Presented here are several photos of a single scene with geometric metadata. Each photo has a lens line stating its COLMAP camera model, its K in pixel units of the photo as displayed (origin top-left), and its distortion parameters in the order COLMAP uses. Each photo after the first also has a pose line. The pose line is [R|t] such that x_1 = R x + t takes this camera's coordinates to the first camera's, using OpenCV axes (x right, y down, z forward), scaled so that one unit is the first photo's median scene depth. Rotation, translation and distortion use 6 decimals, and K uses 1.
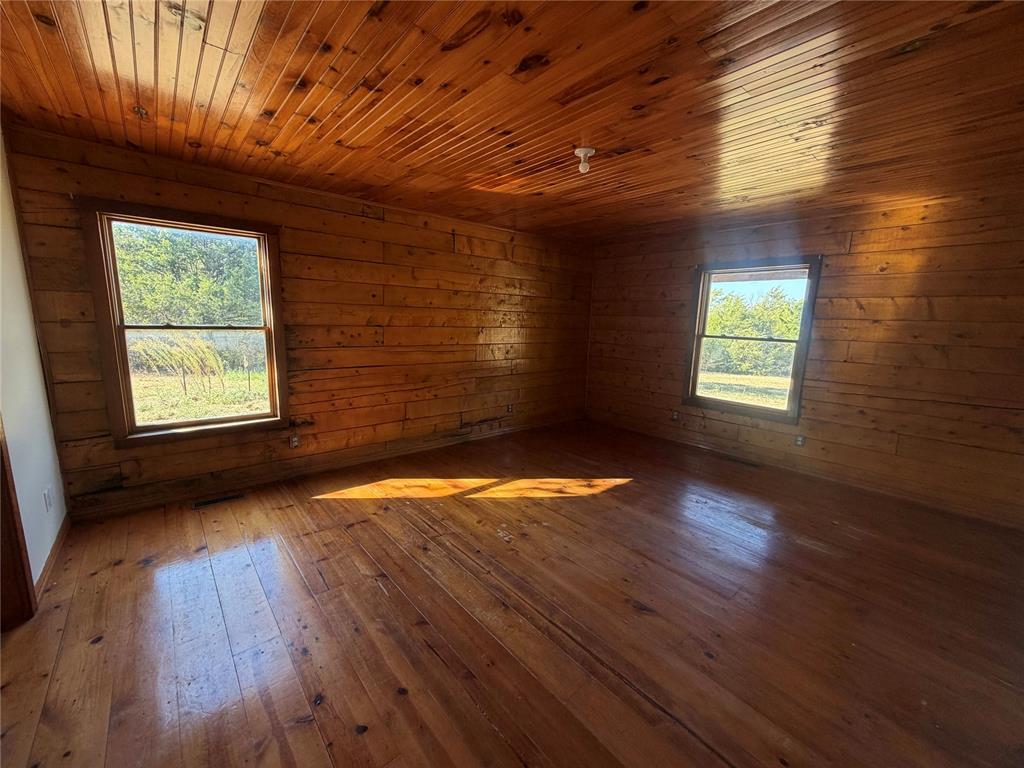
lens RADIAL K [[407.3, 0, 512.9], [0, 407.3, 389.5], [0, 0, 1]] dist [-0.003991, 0.000351]
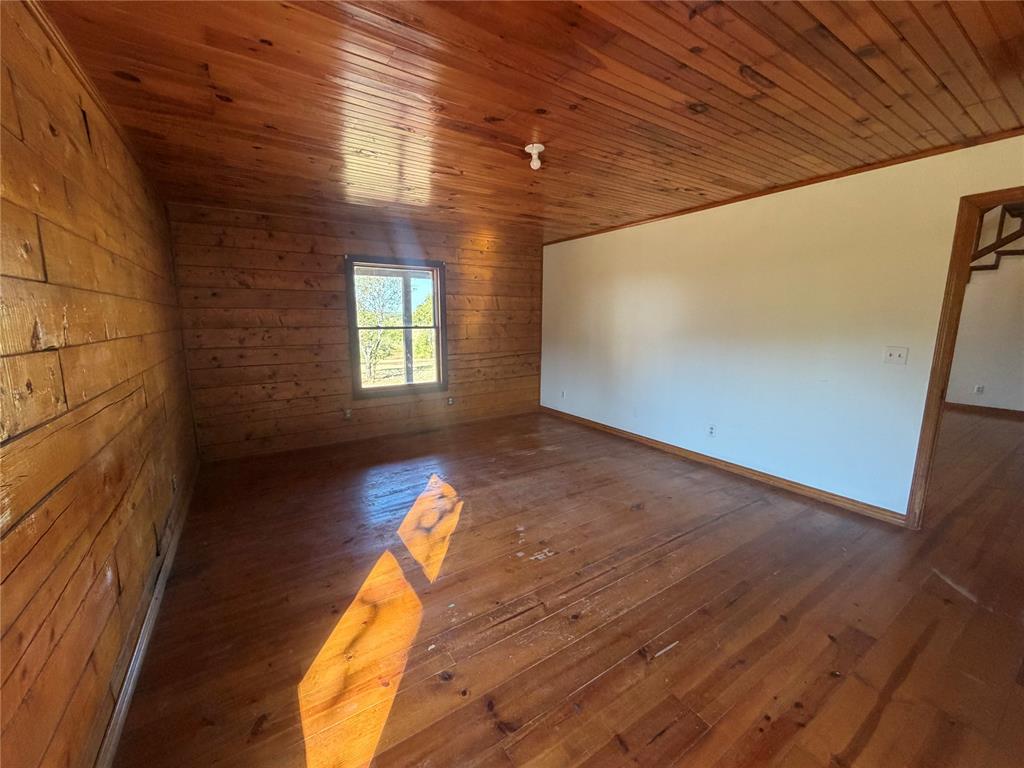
lens RADIAL K [[407.3, 0, 509.7], [0, 407.3, 386.8], [0, 0, 1]] dist [-0.003991, 0.000351]
pose [[0.130322, -0.193055, 0.972495, -0.681356], [0.178743, 0.969363, 0.168480, -0.134569], [-0.975227, 0.151870, 0.160837, 0.716140]]
